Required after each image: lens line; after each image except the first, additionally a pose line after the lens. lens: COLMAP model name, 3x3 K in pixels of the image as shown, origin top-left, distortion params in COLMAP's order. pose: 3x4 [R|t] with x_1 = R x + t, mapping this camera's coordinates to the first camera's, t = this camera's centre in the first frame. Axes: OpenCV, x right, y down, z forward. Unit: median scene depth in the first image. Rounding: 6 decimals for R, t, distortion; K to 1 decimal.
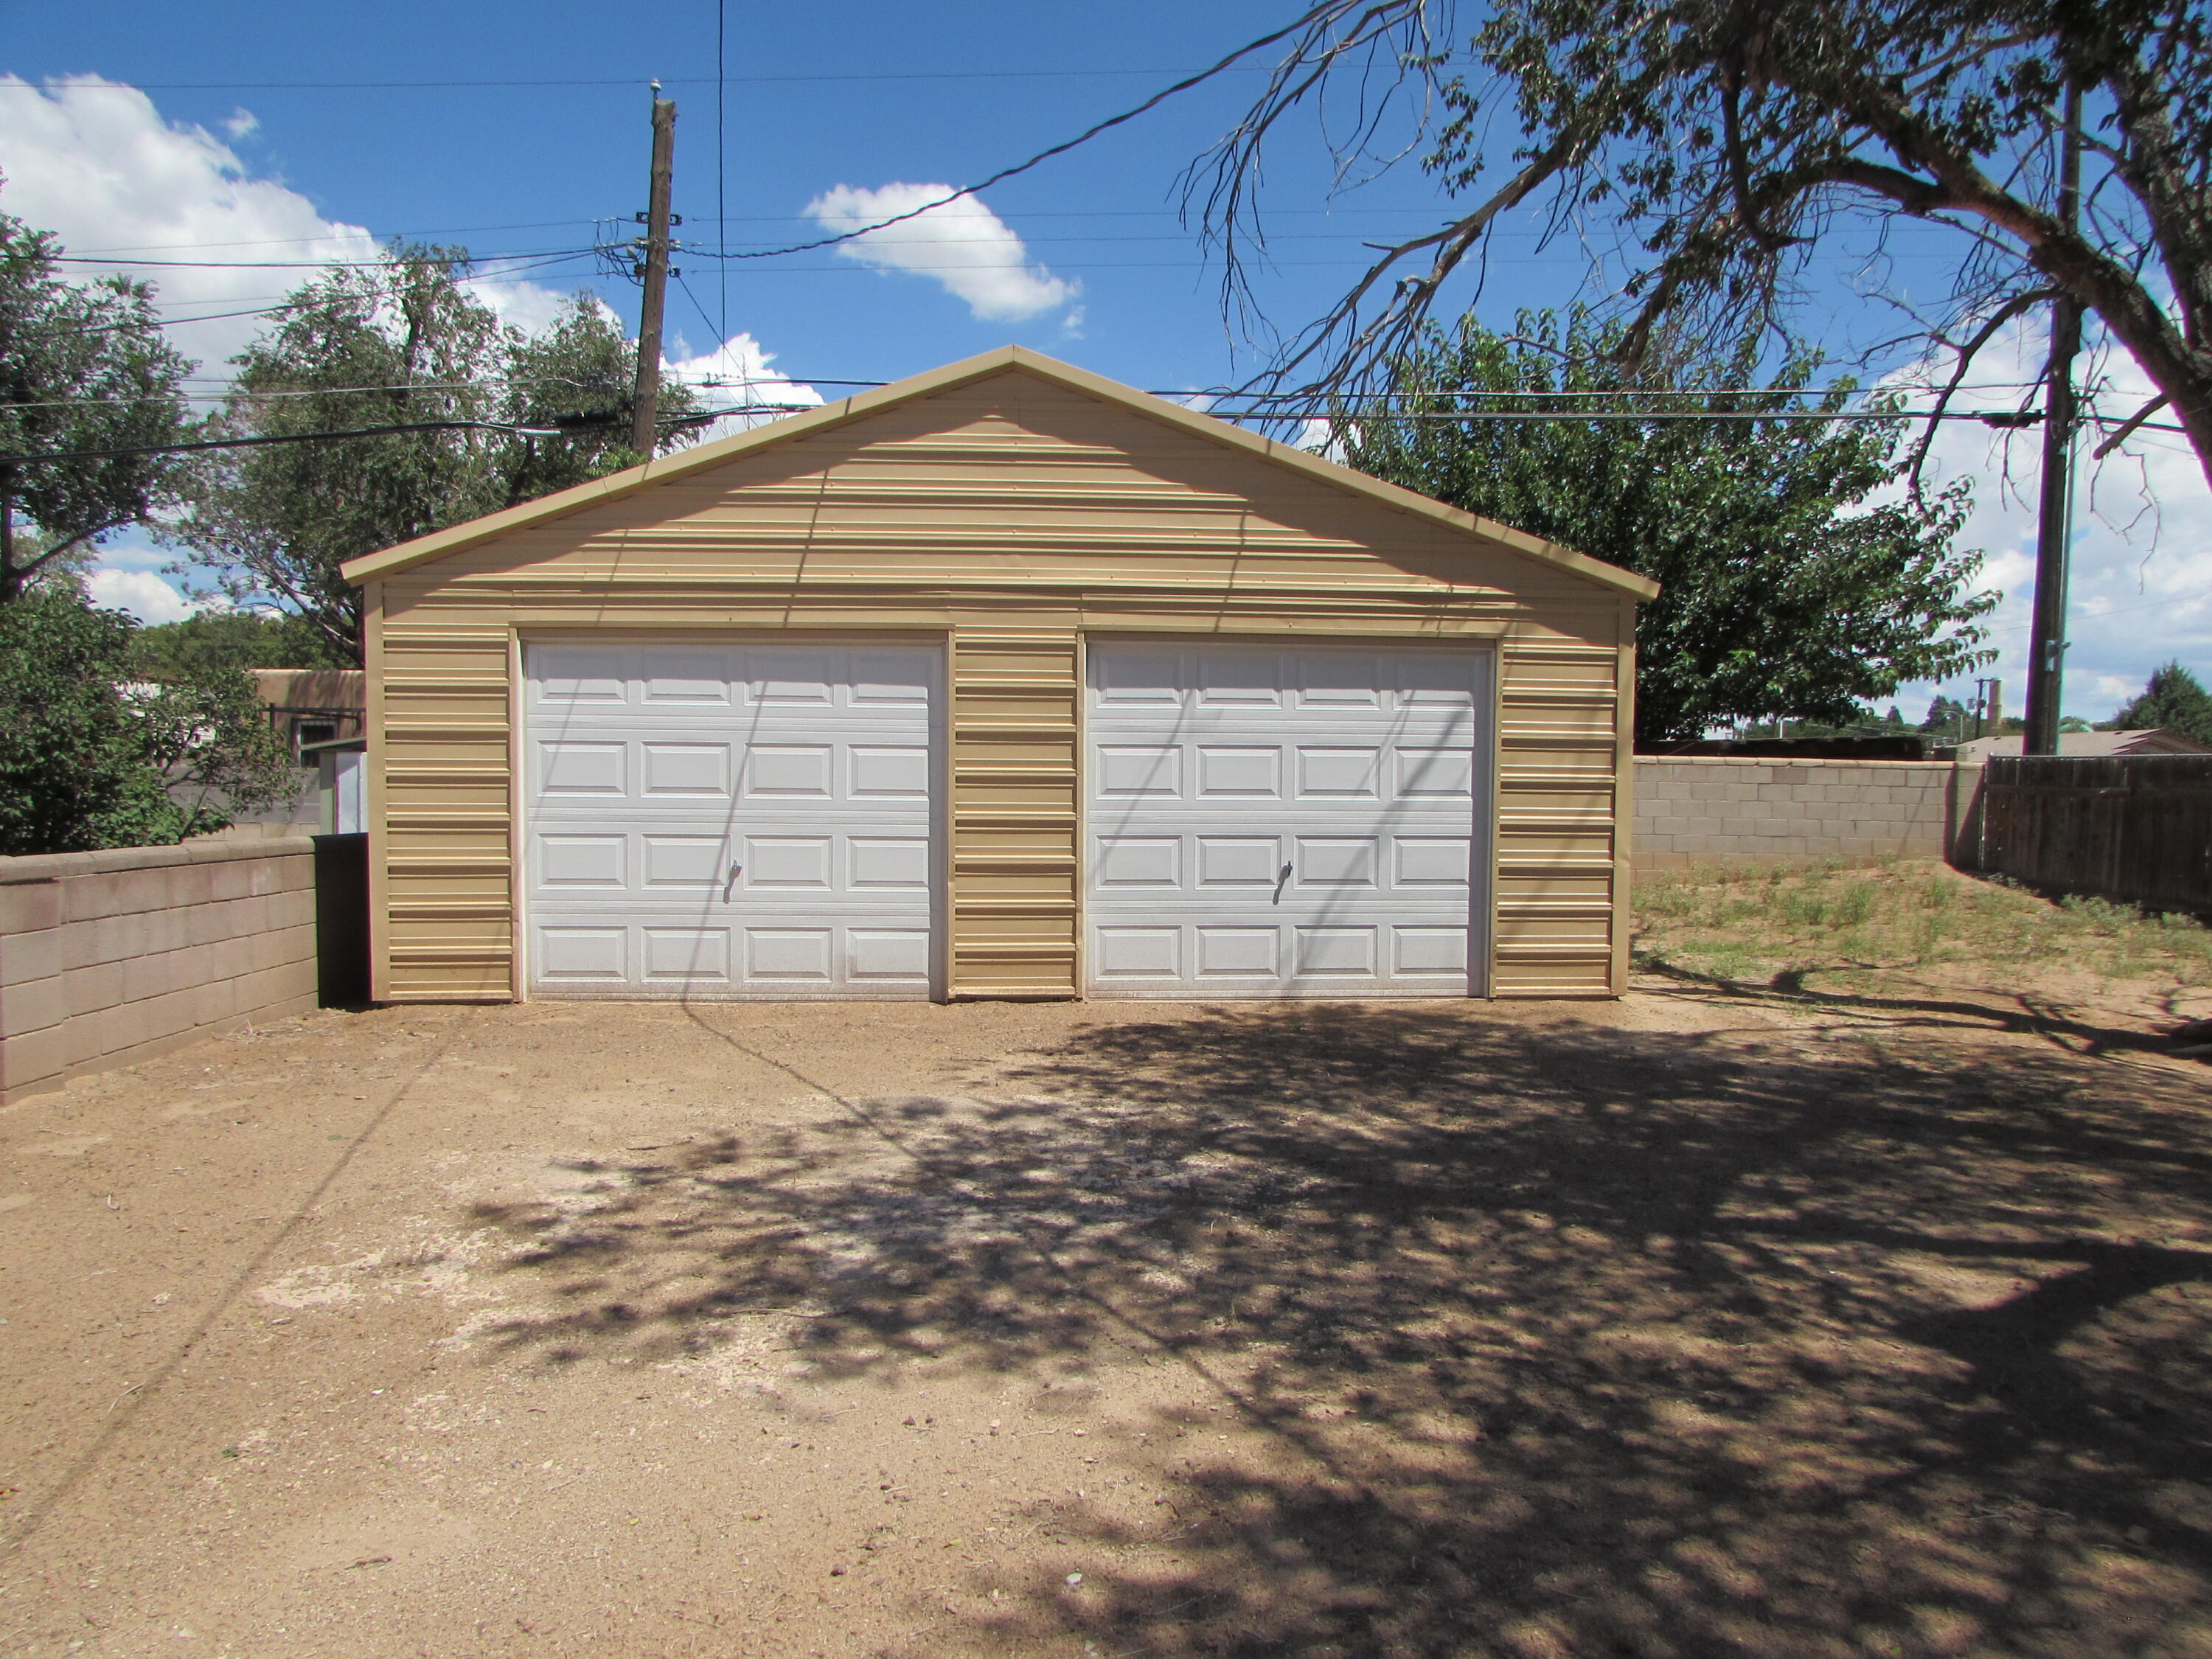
lens RADIAL K [[1547.2, 0, 1106.4], [0, 1547.2, 840.2], [0, 0, 1]] dist [-0.054367, 0.025801]
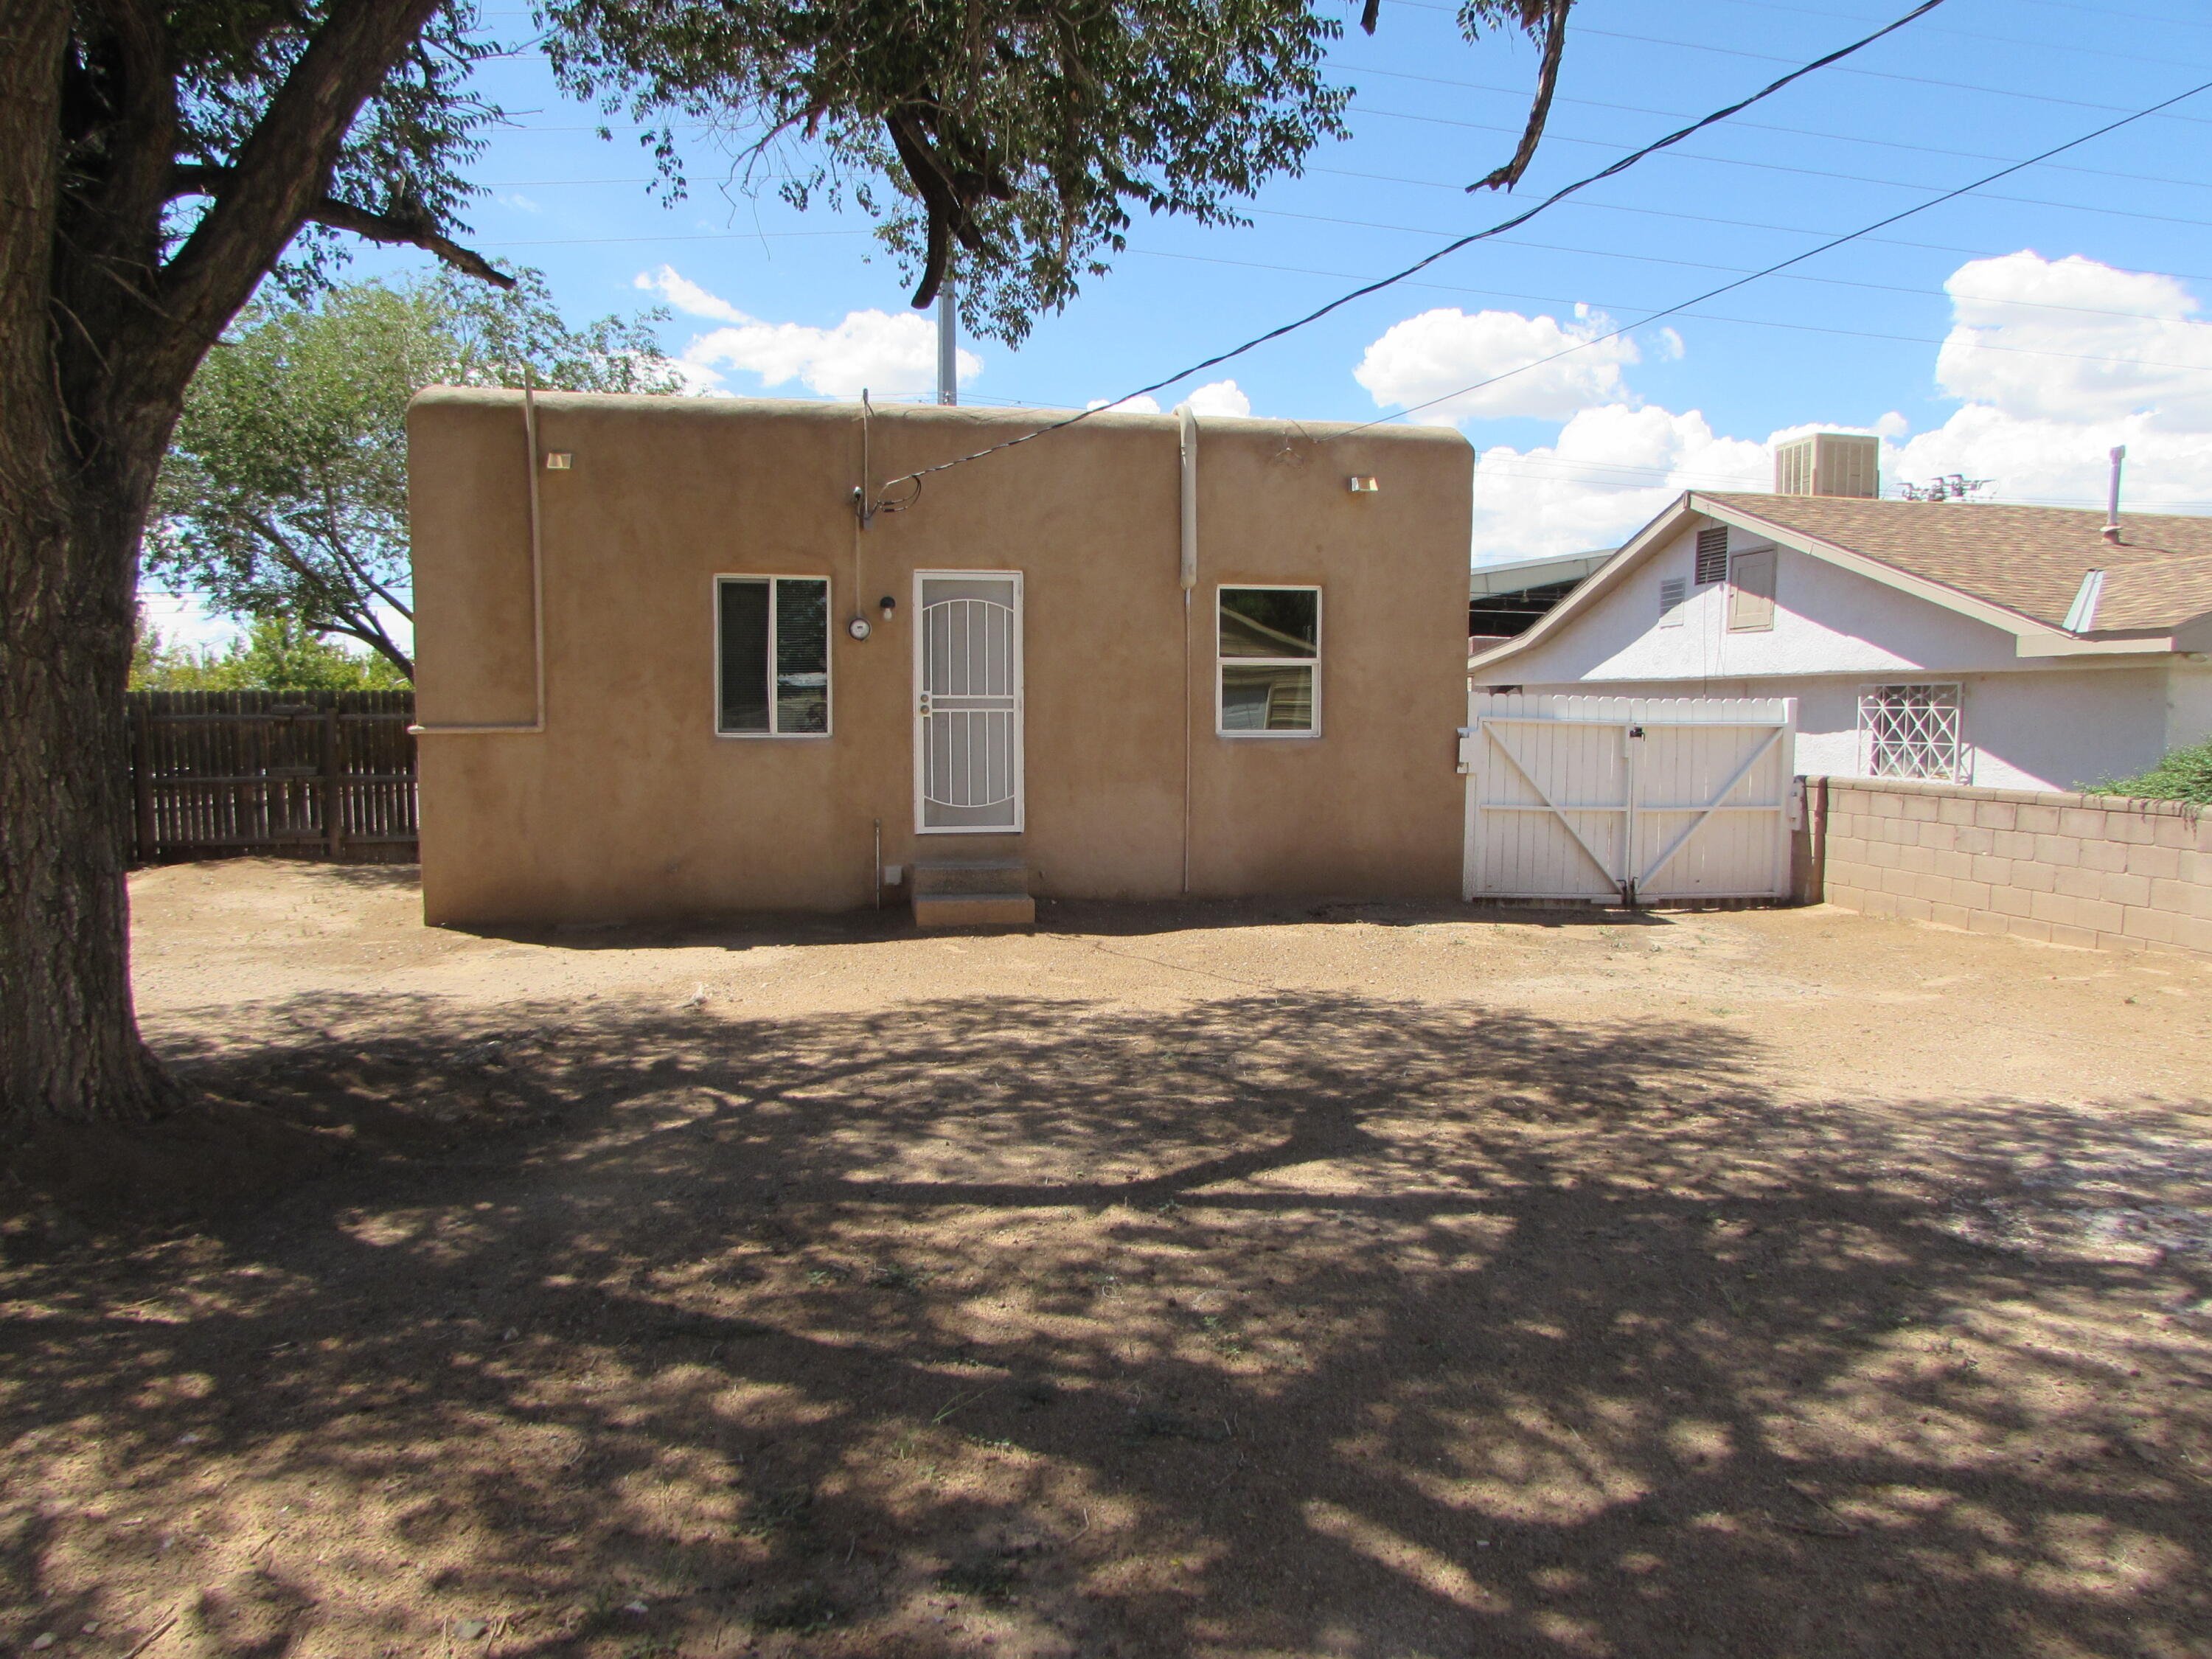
lens RADIAL K [[1538.0, 0, 1112.4], [0, 1538.0, 839.9], [0, 0, 1]] dist [-0.064940, 0.042900]
pose [[-0.993554, -0.012933, -0.112619, 0.418721], [-0.025860, 0.993133, 0.114095, -0.048586], [0.110370, 0.116272, -0.987066, 1.042064]]
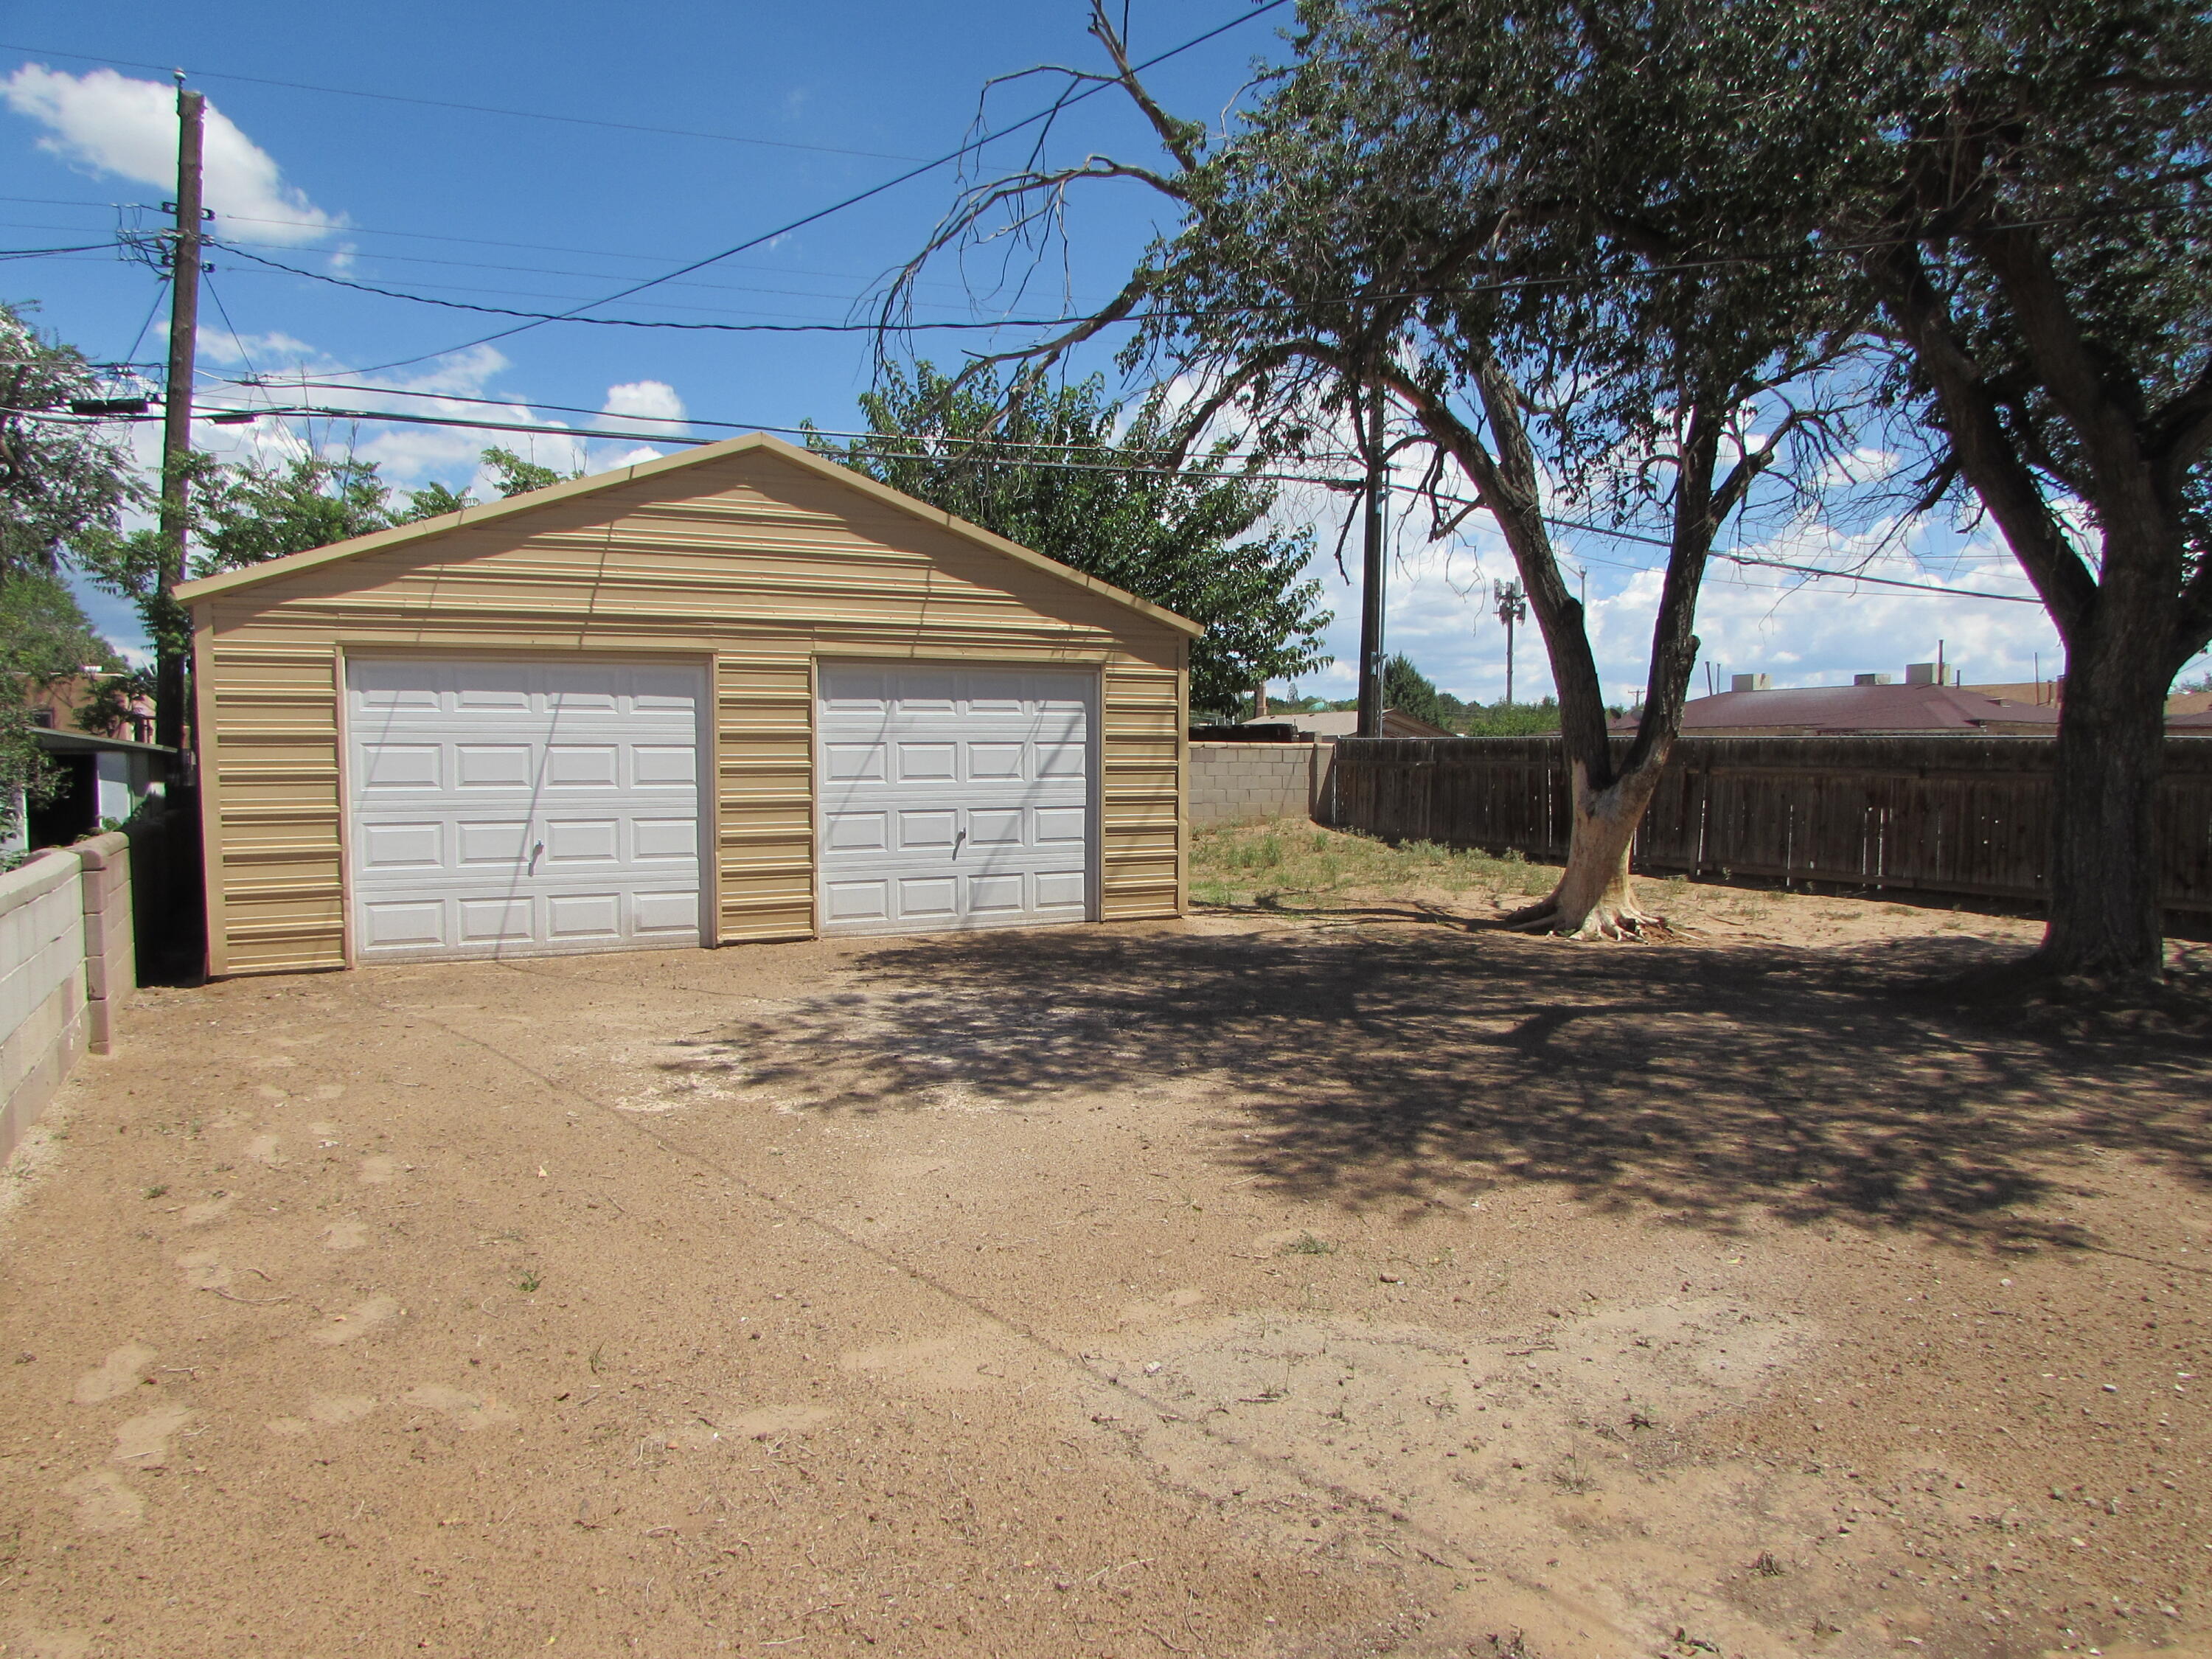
lens RADIAL K [[1538.0, 0, 1112.4], [0, 1538.0, 839.9], [0, 0, 1]] dist [-0.064940, 0.042900]
pose [[0.907677, -0.033765, 0.418309, -0.331244], [0.027917, 0.999408, 0.020094, 0.001057], [-0.418740, -0.006561, 0.908082, -0.275971]]
